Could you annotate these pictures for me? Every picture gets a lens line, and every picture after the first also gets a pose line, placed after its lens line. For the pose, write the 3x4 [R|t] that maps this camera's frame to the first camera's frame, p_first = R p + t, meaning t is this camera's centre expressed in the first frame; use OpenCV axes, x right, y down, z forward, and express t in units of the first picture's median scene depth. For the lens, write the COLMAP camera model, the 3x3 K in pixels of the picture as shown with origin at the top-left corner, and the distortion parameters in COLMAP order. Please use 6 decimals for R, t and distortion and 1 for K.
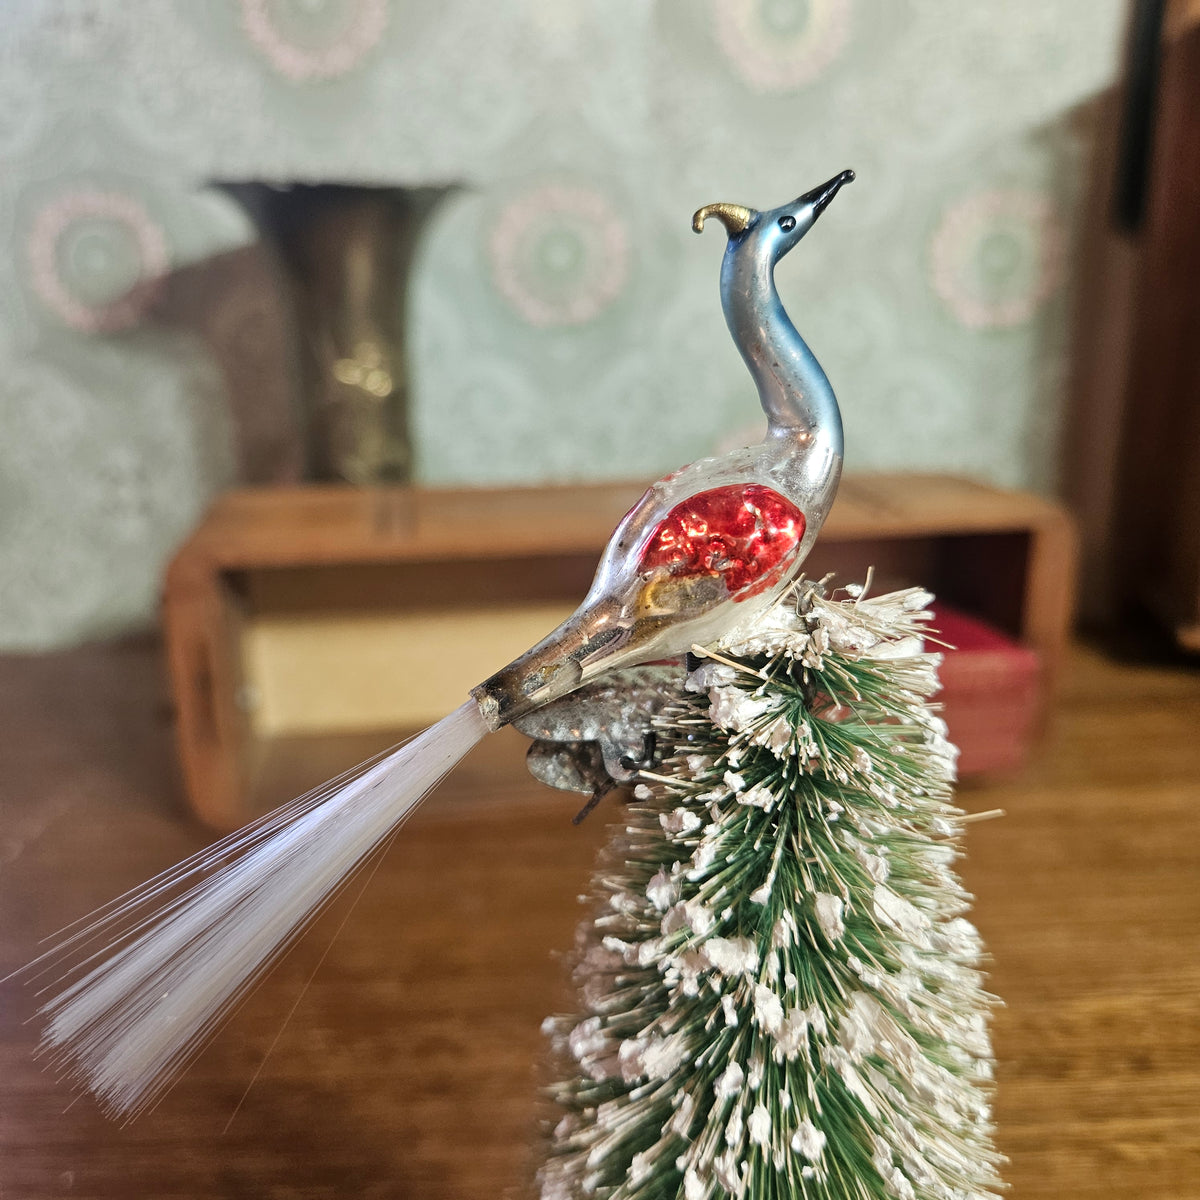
lens RADIAL K [[1163.7, 0, 593.4], [0, 1163.7, 598.2], [0, 0, 1]] dist [-0.023982, 0.000013]
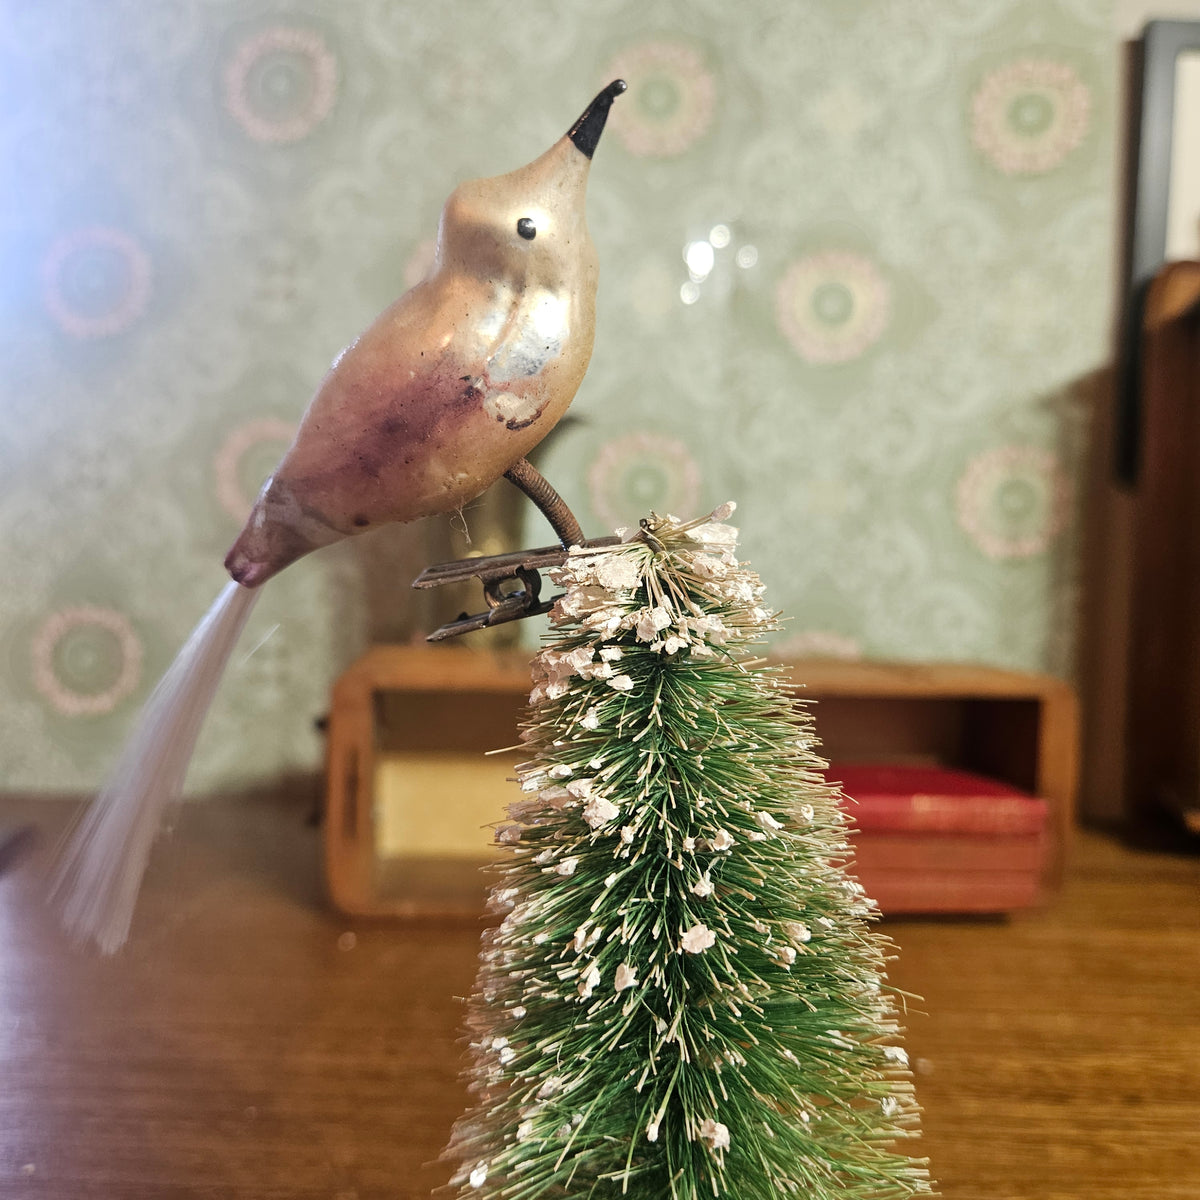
lens RADIAL K [[1137.7, 0, 592.8], [0, 1137.7, 601.9], [0, 0, 1]] dist [0.004205, -0.018368]
pose [[0.997924, 0.038775, -0.051429, -0.021846], [-0.049449, 0.972870, -0.226005, 0.114227], [0.041270, 0.228079, 0.972768, -0.159554]]
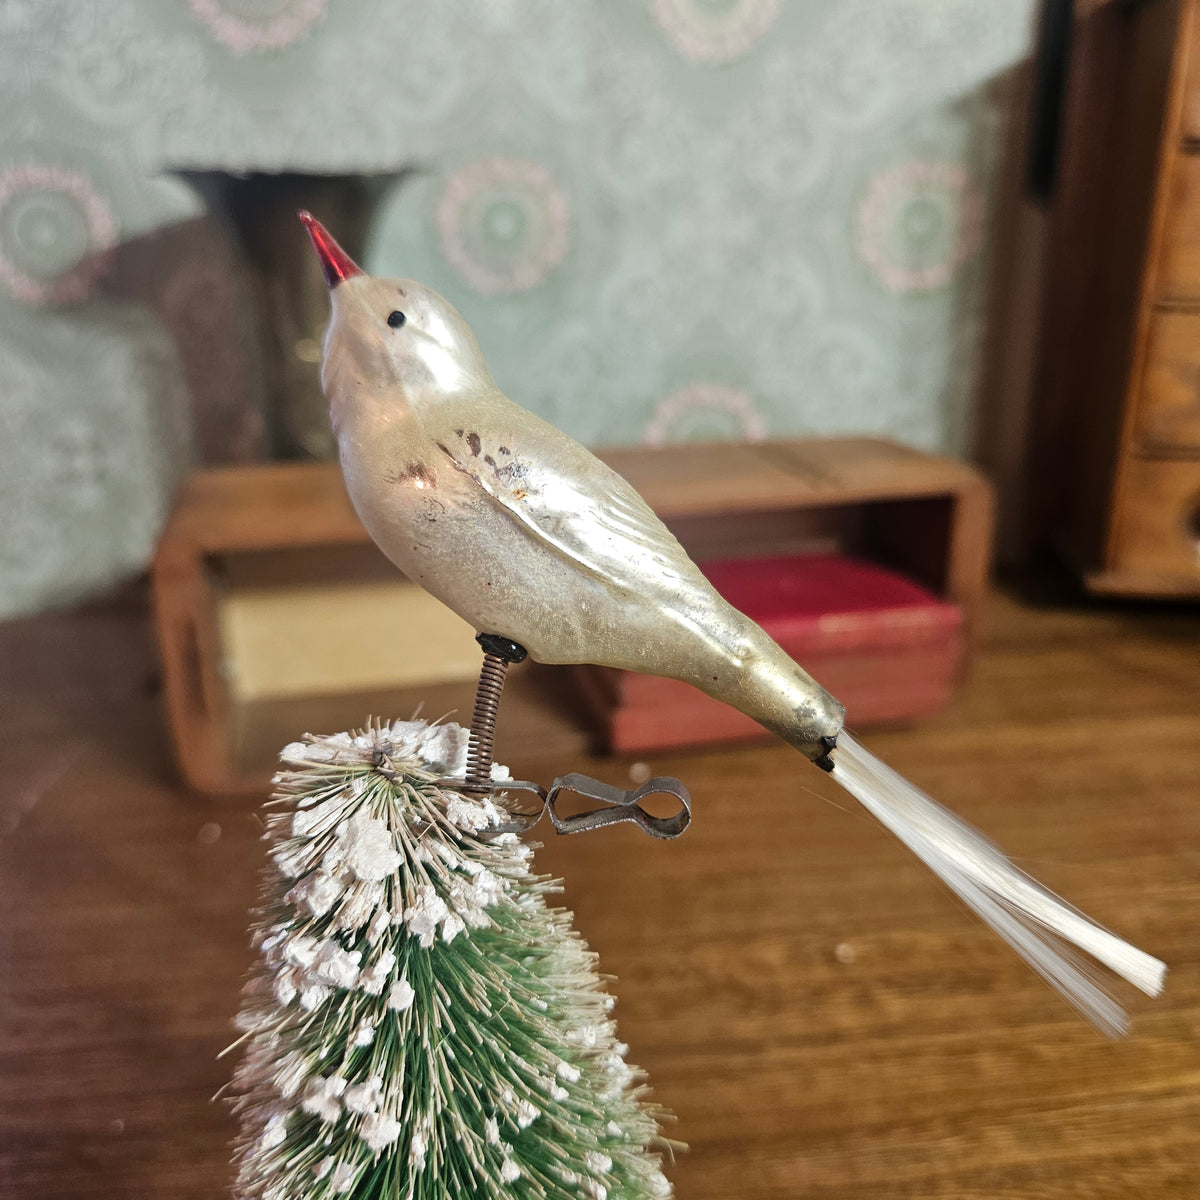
lens RADIAL K [[1150.6, 0, 598.6], [0, 1150.6, 597.9], [0, 0, 1]] dist [-0.013174, -0.010712]
pose [[0.997334, -0.025665, 0.068315, -0.028114], [0.021397, 0.997816, 0.062496, -0.032182], [-0.069769, -0.060868, 0.995704, -0.052135]]
